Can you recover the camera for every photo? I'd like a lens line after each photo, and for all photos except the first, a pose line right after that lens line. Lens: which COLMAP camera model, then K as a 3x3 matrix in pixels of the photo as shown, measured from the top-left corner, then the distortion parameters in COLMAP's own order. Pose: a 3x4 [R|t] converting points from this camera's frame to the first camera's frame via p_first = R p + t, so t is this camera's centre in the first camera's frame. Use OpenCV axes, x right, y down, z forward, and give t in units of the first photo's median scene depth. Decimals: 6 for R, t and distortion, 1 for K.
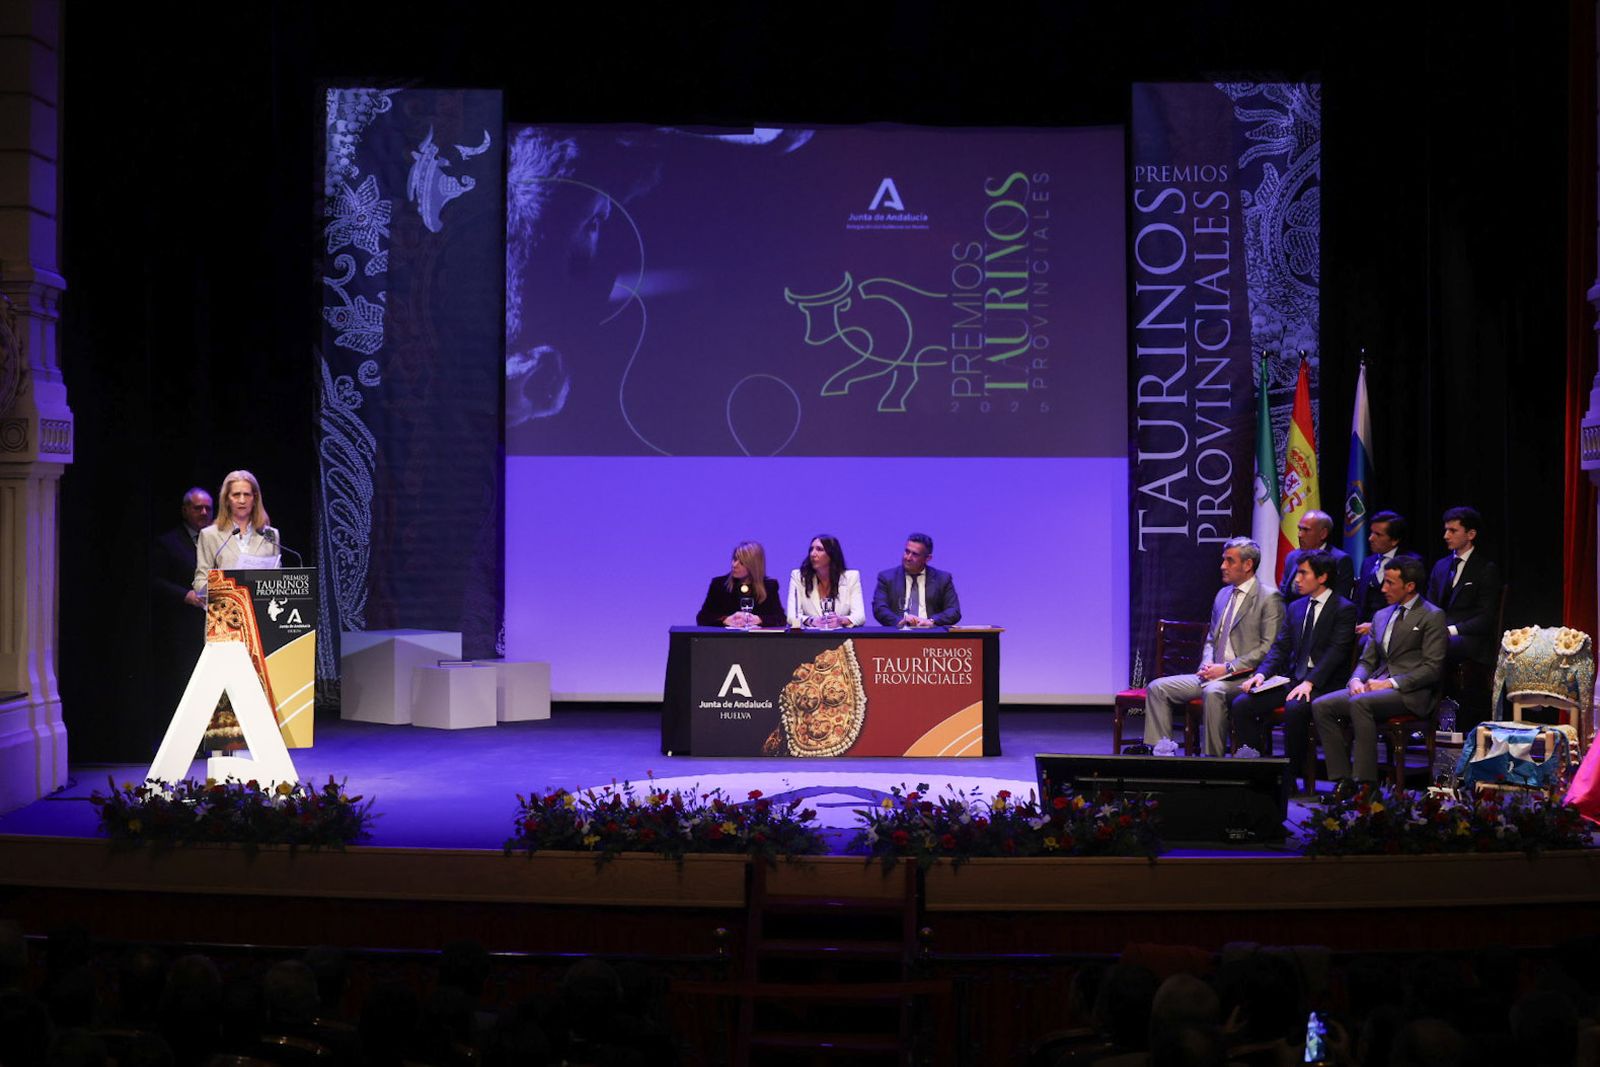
lens RADIAL K [[3212.7, 0, 800.0], [0, 3212.7, 533.5], [0, 0, 1]] dist [-0.015961, -0.235253]
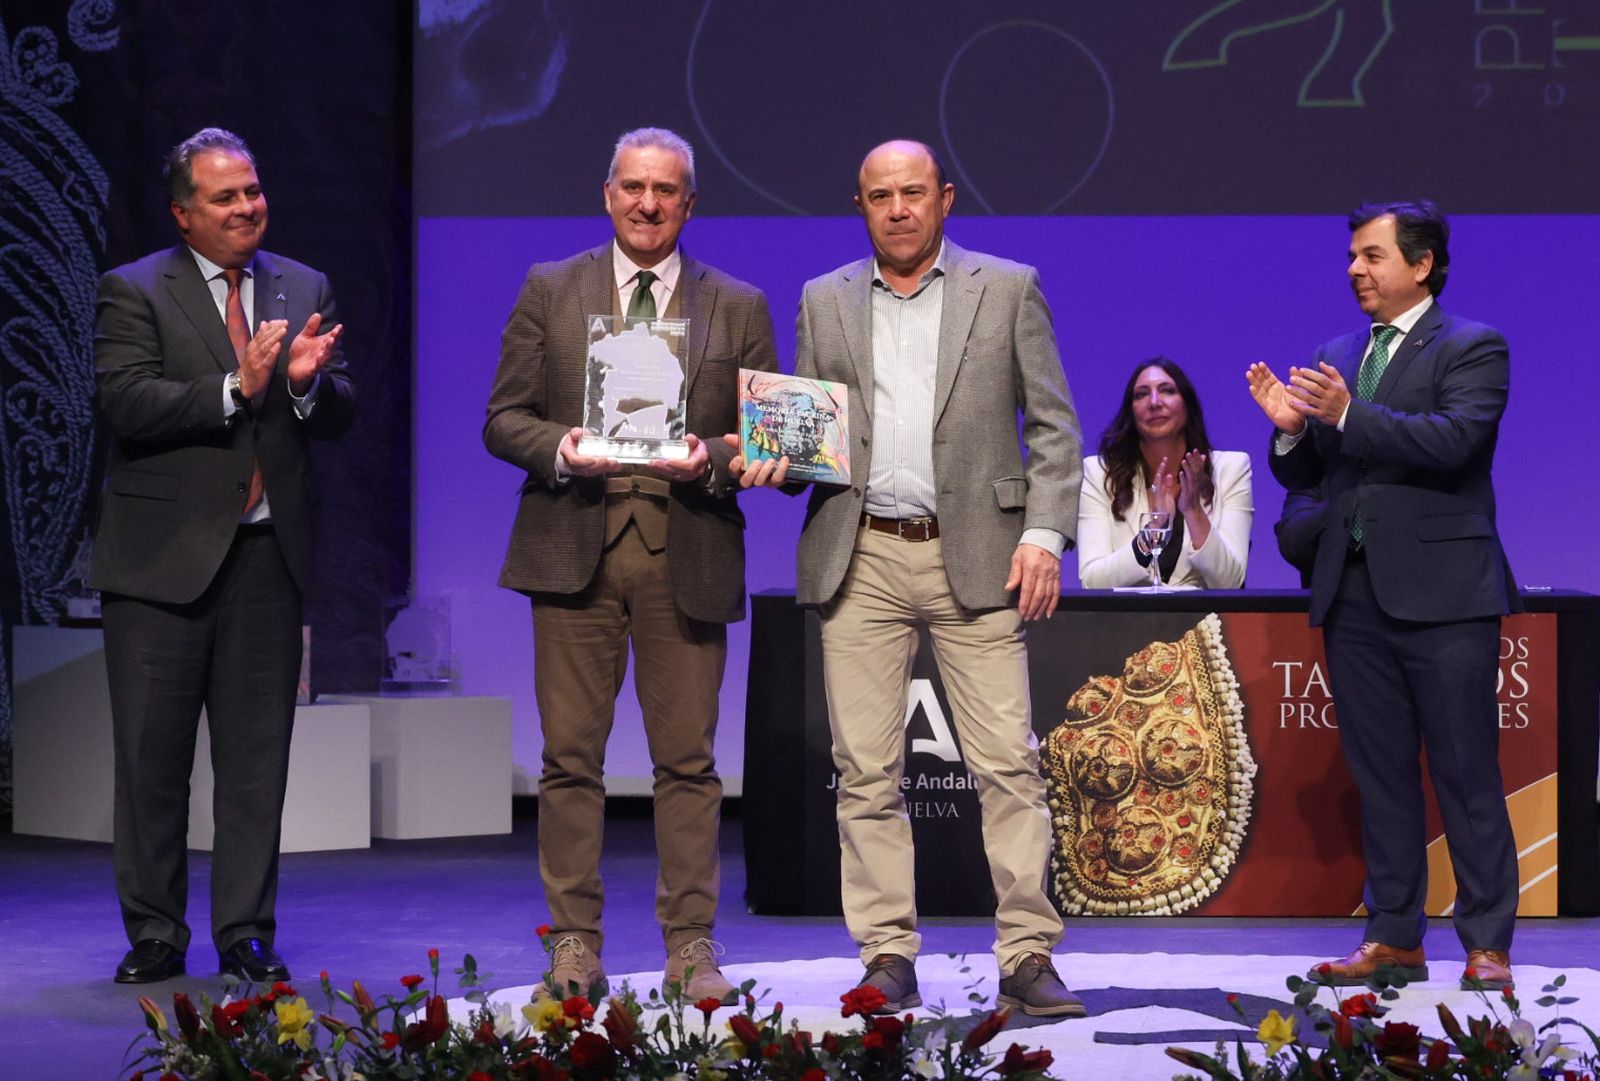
lens RADIAL K [[5317.7, 0, 855.7], [0, 5317.7, 540.1], [0, 0, 1]] dist [-0.019443, -0.474080]
pose [[0.997723, -0.002493, -0.067402, 0.013502], [0.001722, 0.999932, -0.011501, 0.027037], [0.067426, 0.011359, 0.997660, 0.307596]]
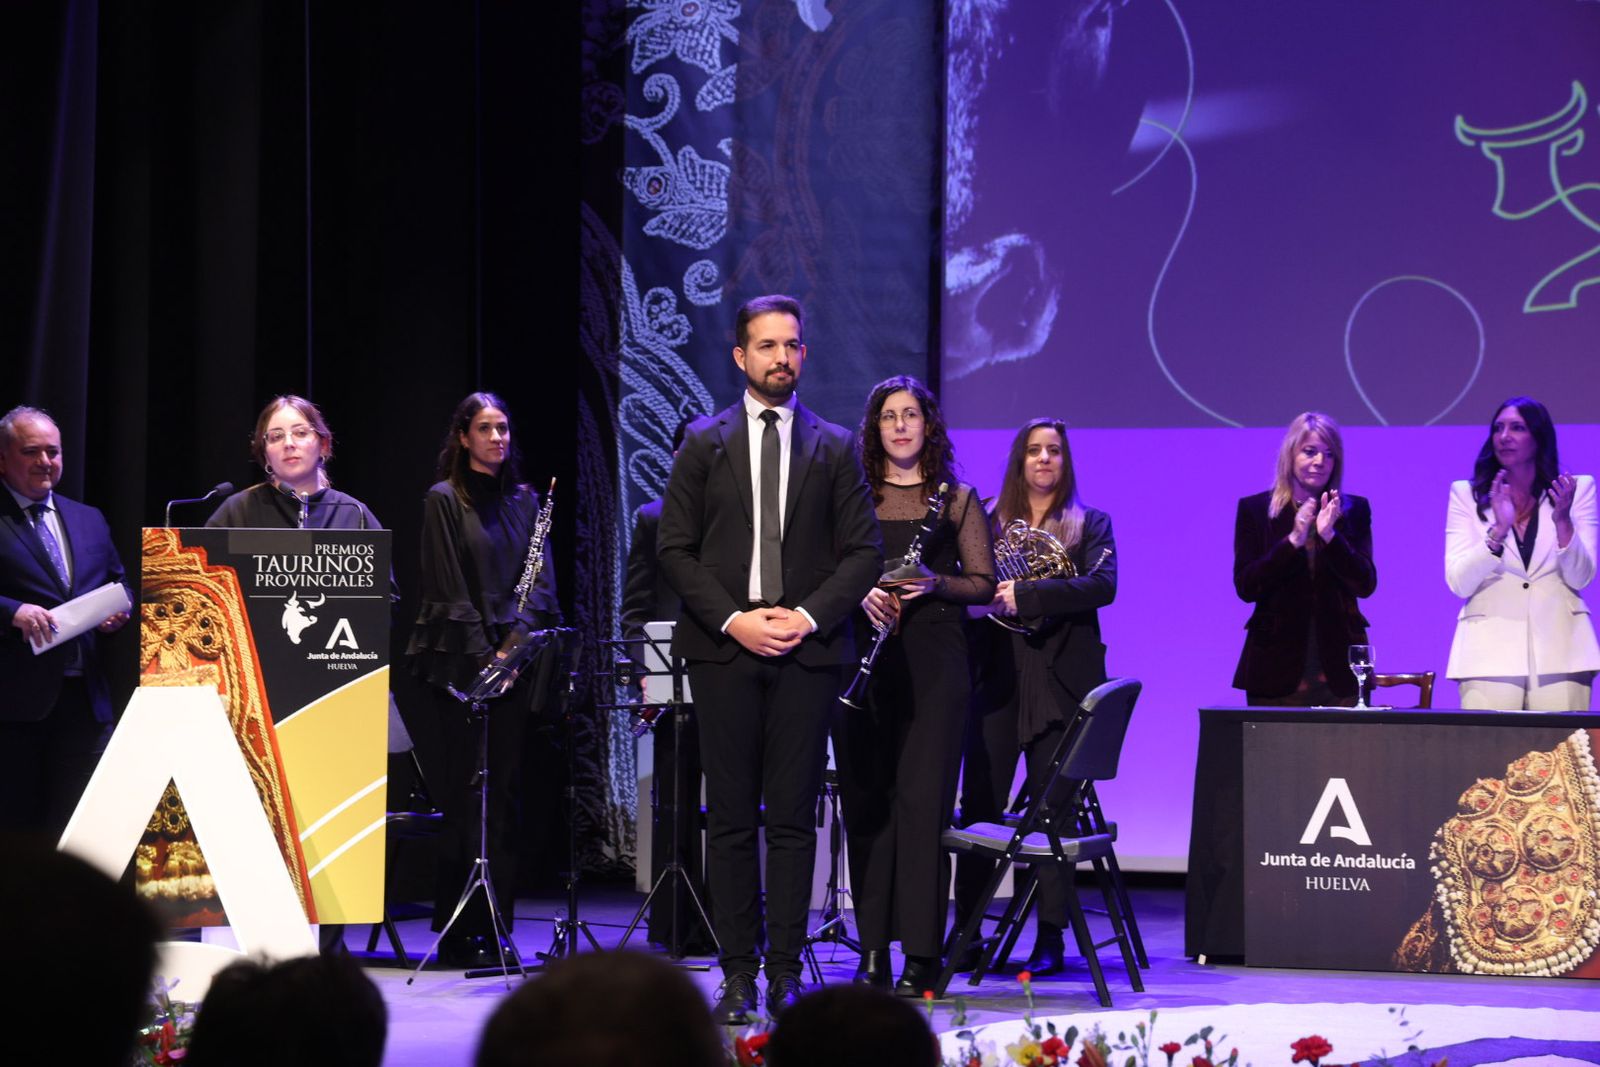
lens RADIAL K [[3596.7, 0, 821.5], [0, 3596.7, 526.1], [0, 0, 1]] dist [0.426981, -0.015099]
pose [[0.982263, -0.004946, -0.187442, 0.005829], [-0.006386, 0.998190, -0.059805, 0.031110], [0.187399, 0.059942, 0.980453, 0.381464]]
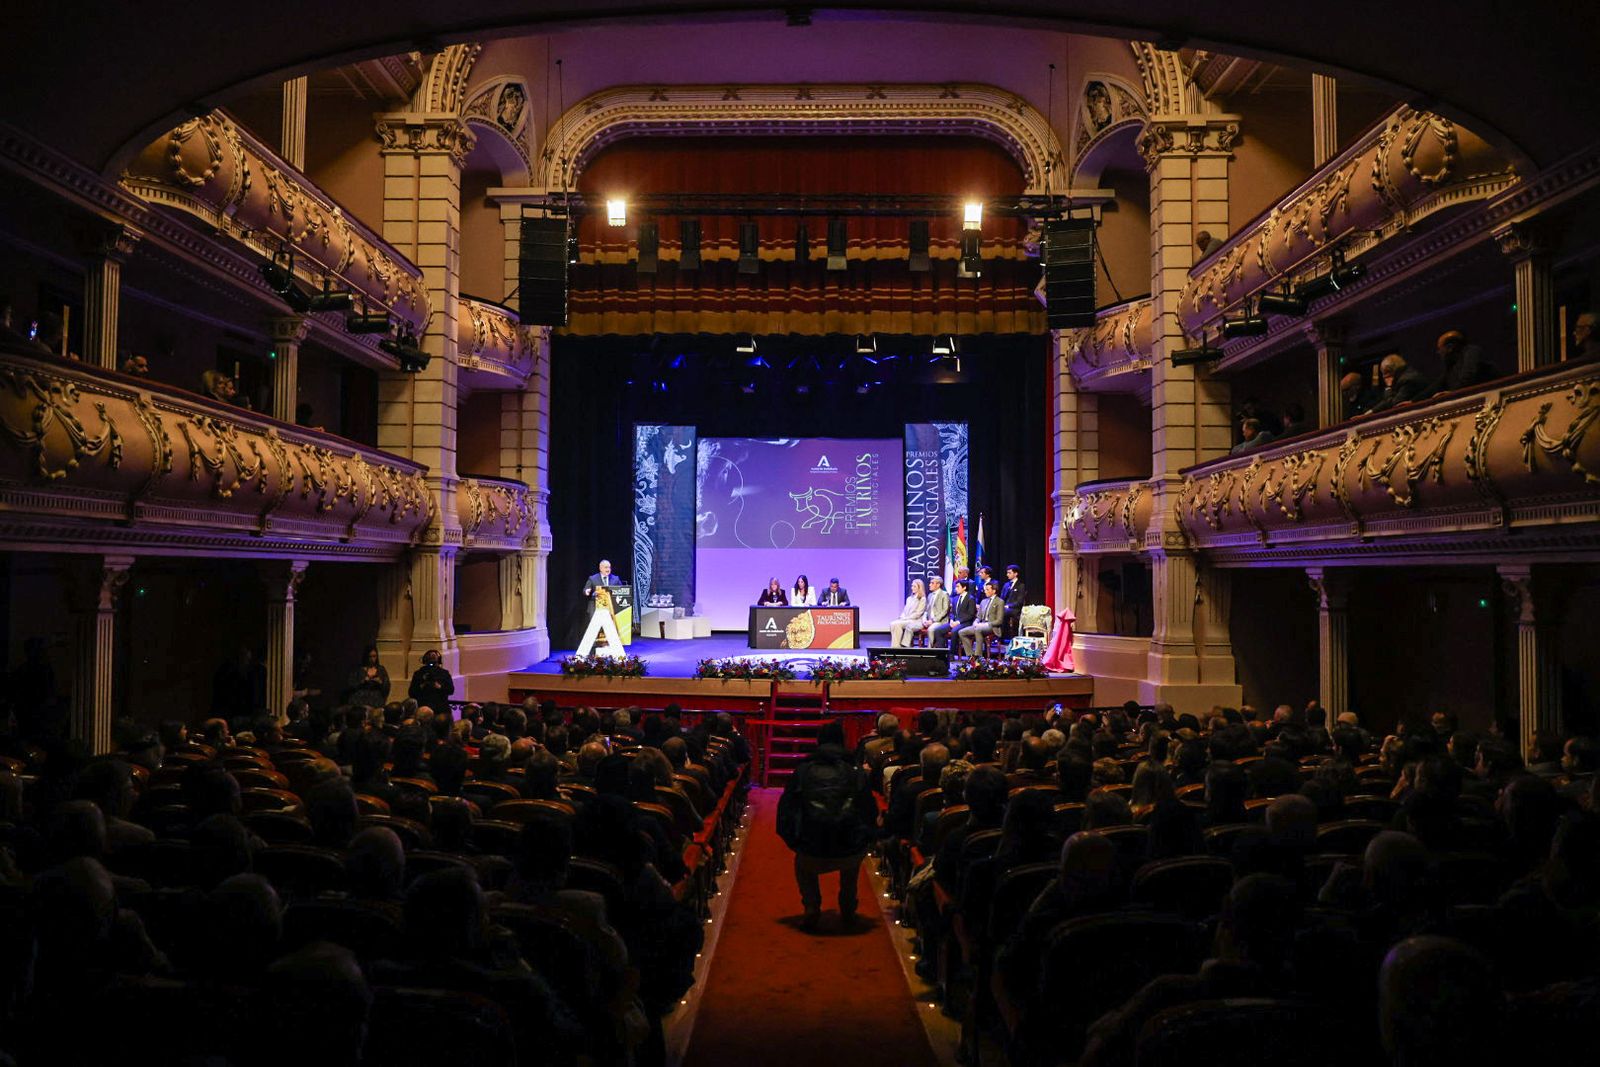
lens RADIAL K [[1132.7, 0, 800.0], [0, 1132.7, 533.5], [0, 0, 1]] dist [-0.000289, -0.000081]
pose [[0.999986, 0.000177, -0.005213, 0.010599], [-0.000361, 0.999373, -0.035414, -0.000625], [0.005203, 0.035416, 0.999359, -0.054864]]
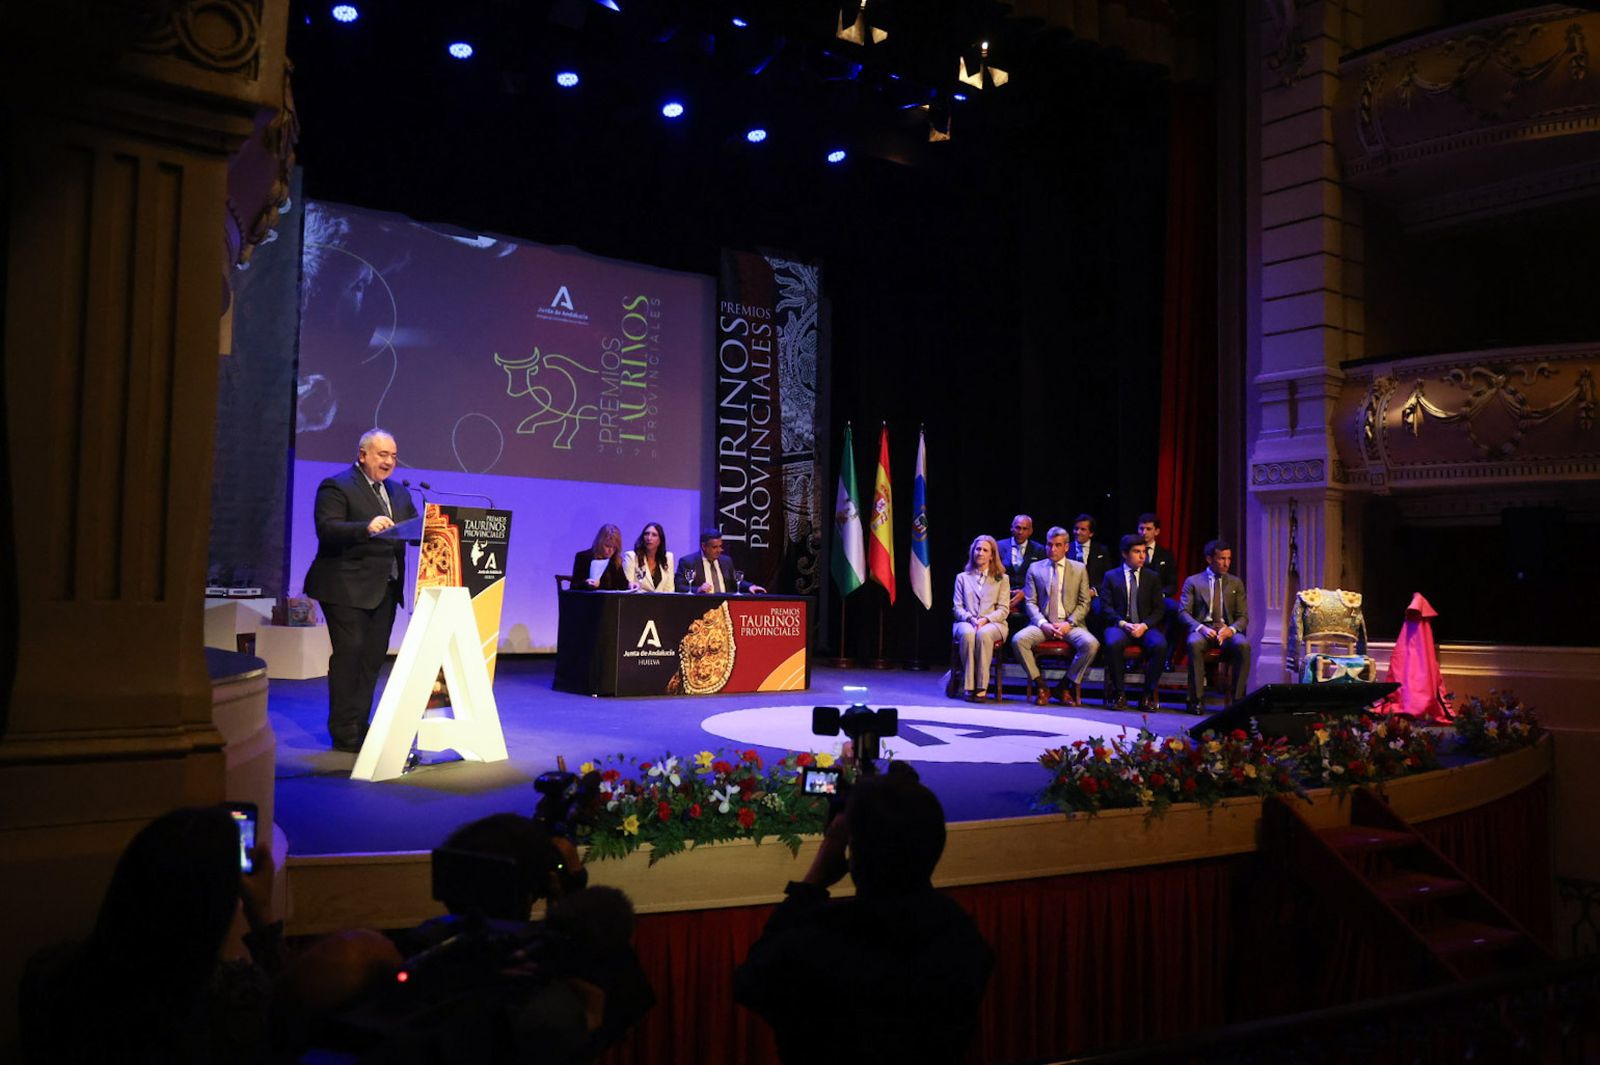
lens RADIAL K [[1283.1, 0, 778.5], [0, 1283.1, 514.5], [0, 0, 1]] dist [-0.004448, -0.001125]
pose [[0.798857, 0.048923, 0.599529, -0.238514], [-0.014020, 0.997931, -0.062752, 0.026175], [-0.601358, 0.041724, 0.797890, 0.496495]]
